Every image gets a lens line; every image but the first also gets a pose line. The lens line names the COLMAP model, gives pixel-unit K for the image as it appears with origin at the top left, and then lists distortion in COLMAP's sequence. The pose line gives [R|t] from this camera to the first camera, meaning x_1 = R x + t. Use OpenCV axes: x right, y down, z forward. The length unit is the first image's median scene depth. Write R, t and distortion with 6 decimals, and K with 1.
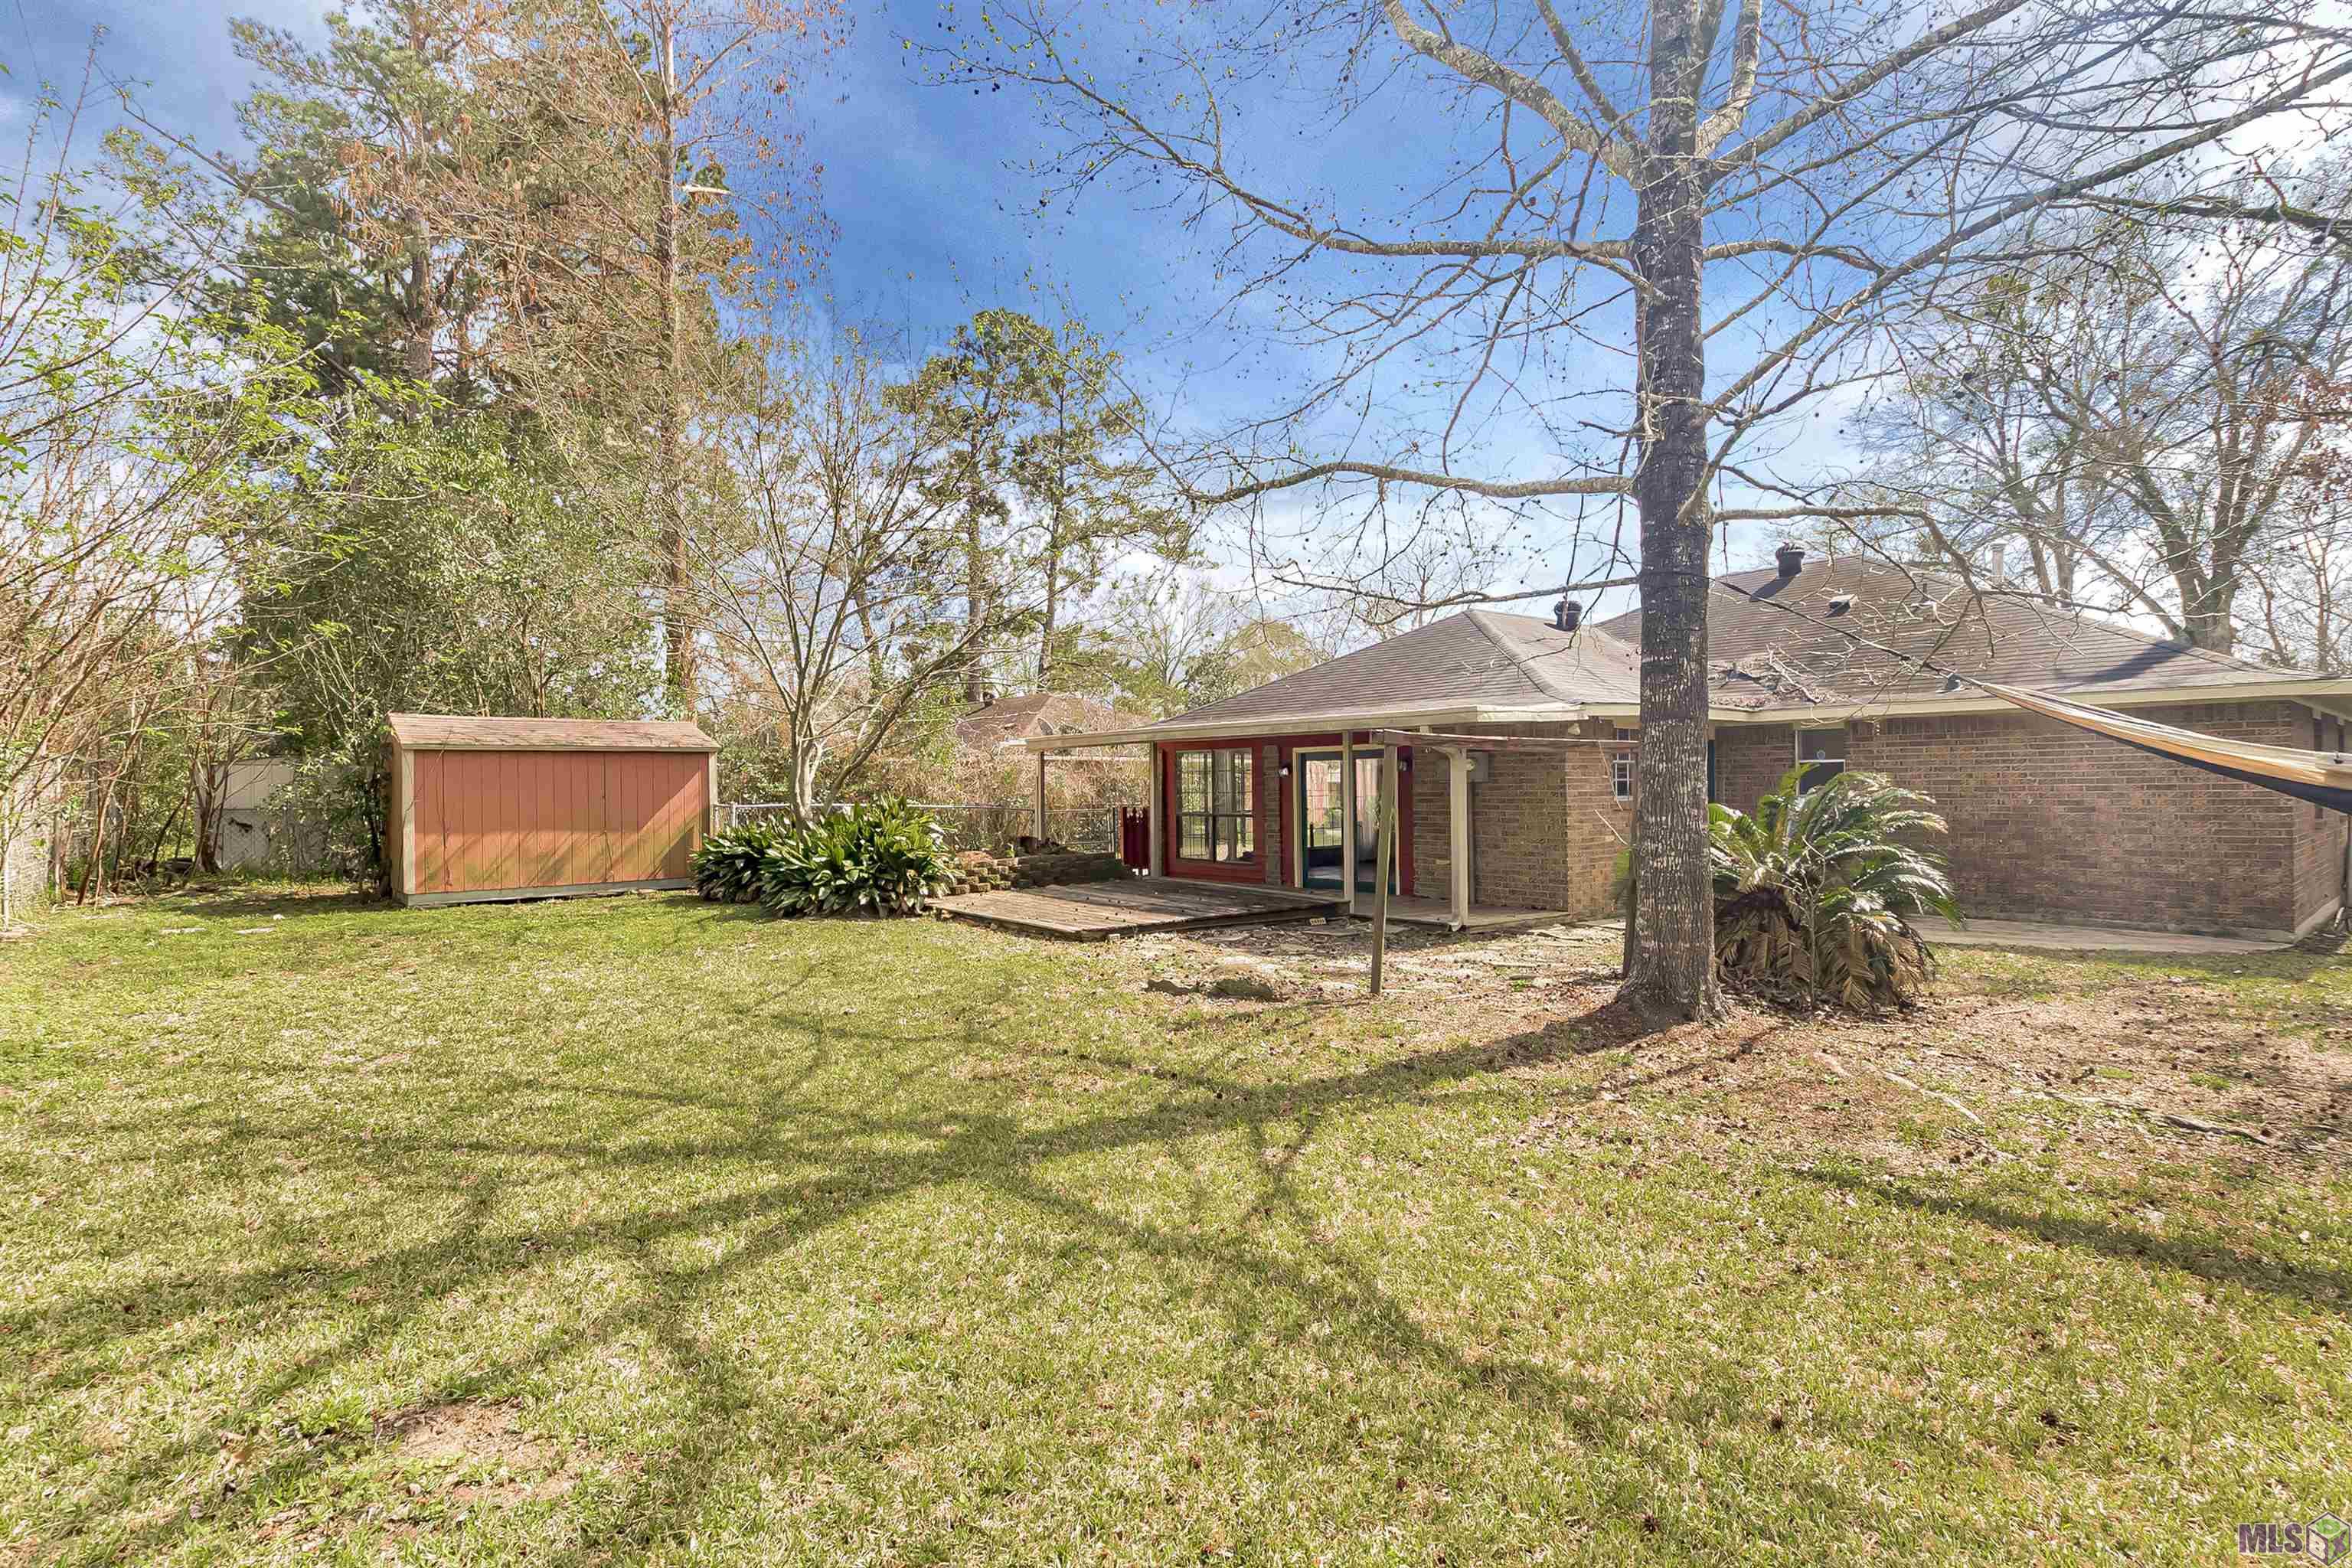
lens RADIAL K [[1081.1, 0, 1176.0], [0, 1081.1, 784.0], [0, 0, 1]] dist [0.017724, -0.000163]
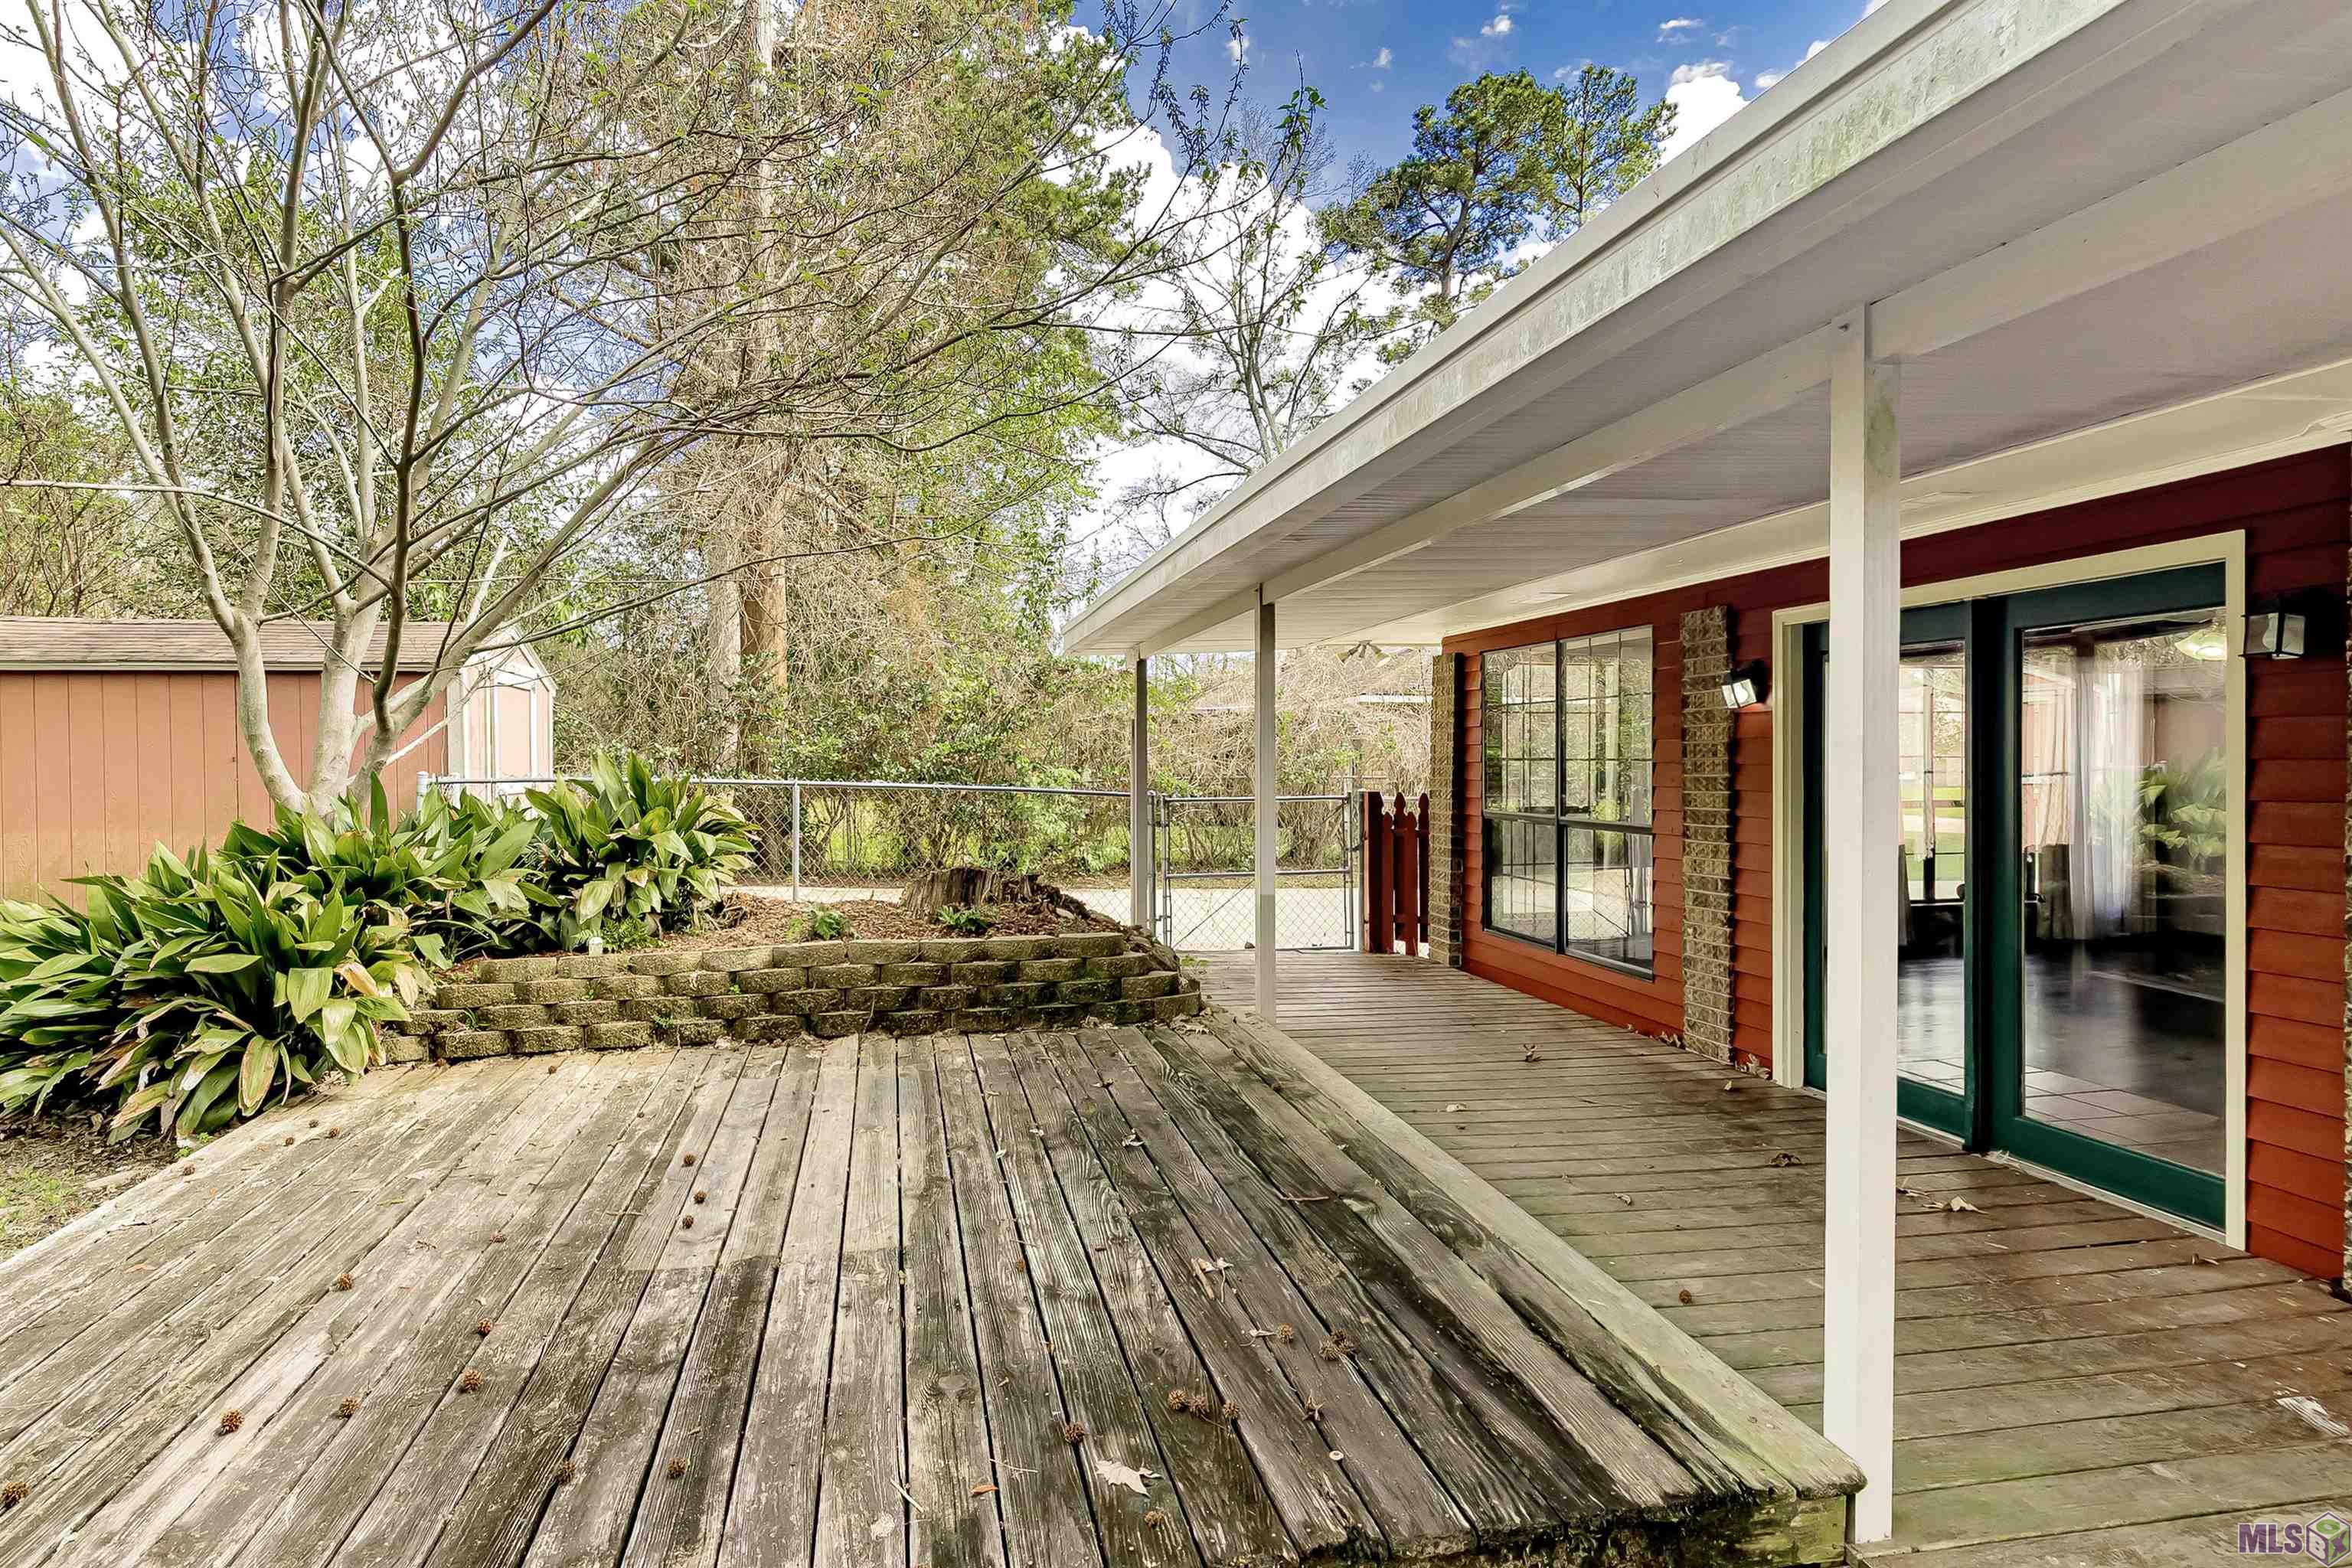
lens RADIAL K [[1222.7, 0, 1070.2], [0, 1222.7, 771.9], [0, 0, 1]] dist [0.002606, -0.000249]
pose [[0.851194, 0.009526, -0.524764, 0.104168], [0.000893, 0.999808, 0.019598, 0.003515], [0.524850, -0.017151, 0.851022, 0.538499]]
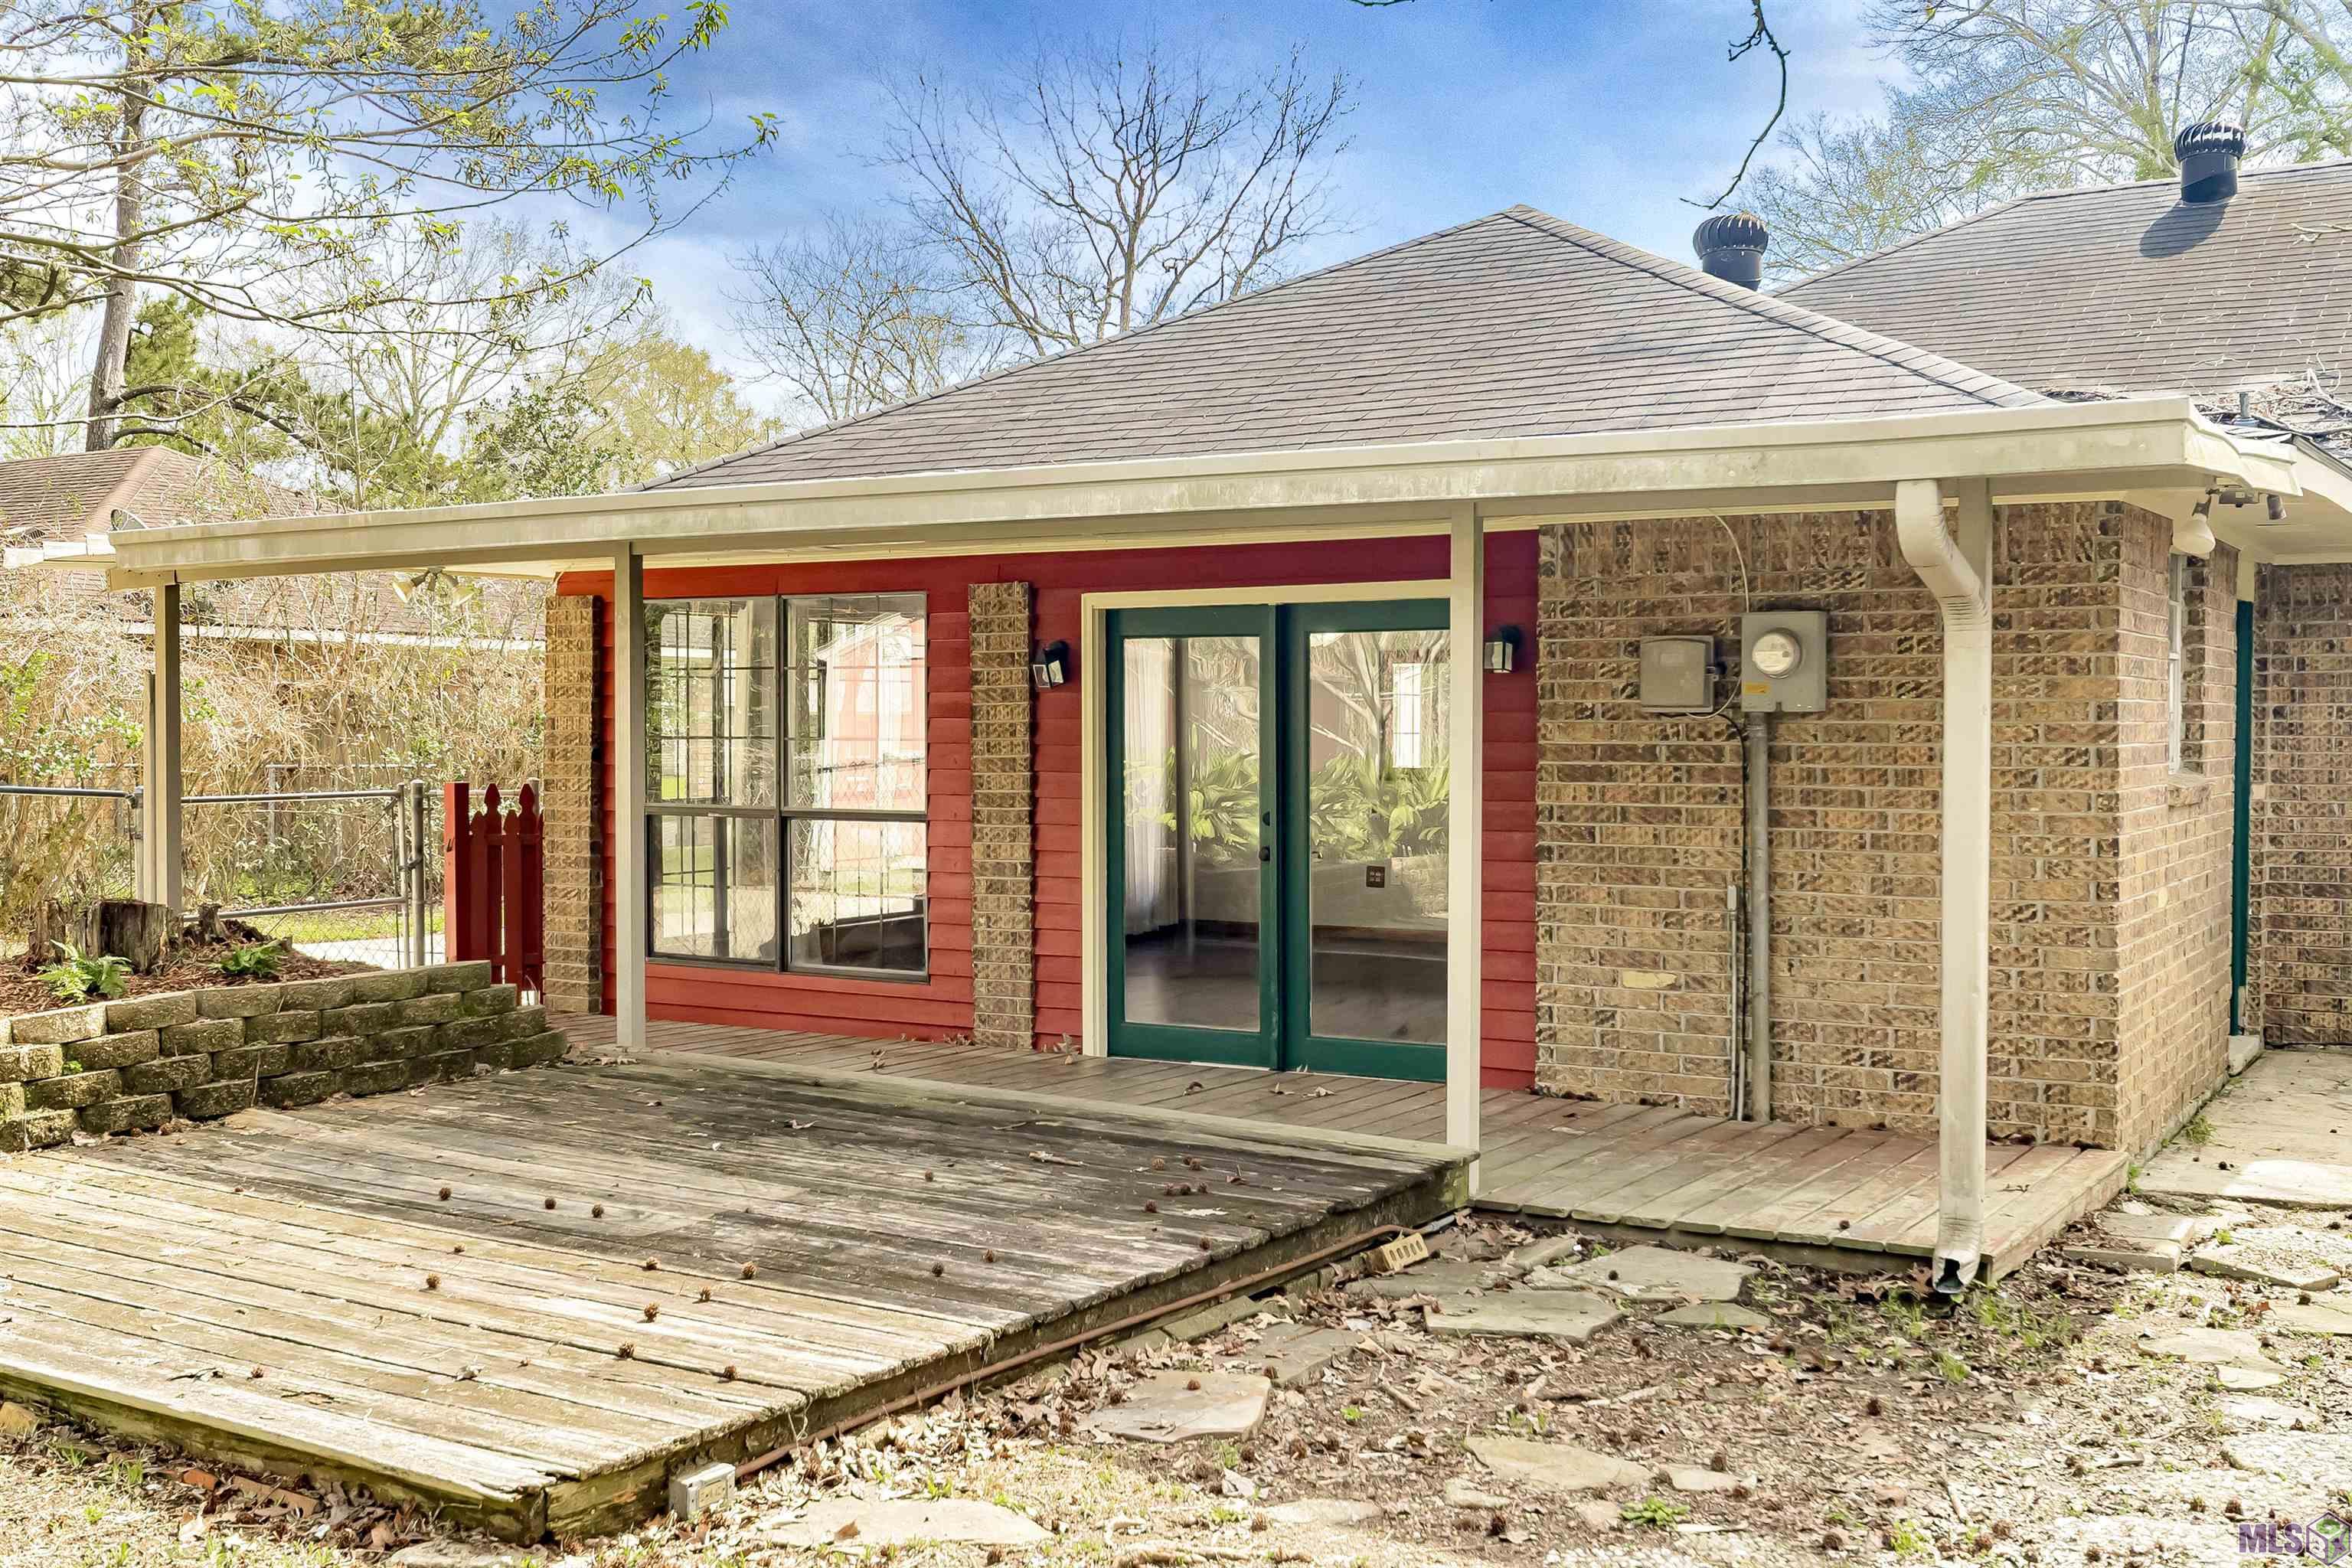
lens RADIAL K [[2401.0, 0, 1176.0], [0, 2401.0, 784.0], [0, 0, 1]] dist [0.001240, -0.000047]
pose [[0.954196, 0.002435, 0.299172, -0.058391], [-0.010737, 0.999601, 0.026111, 0.001623], [-0.298989, -0.028128, 0.953842, 0.313223]]
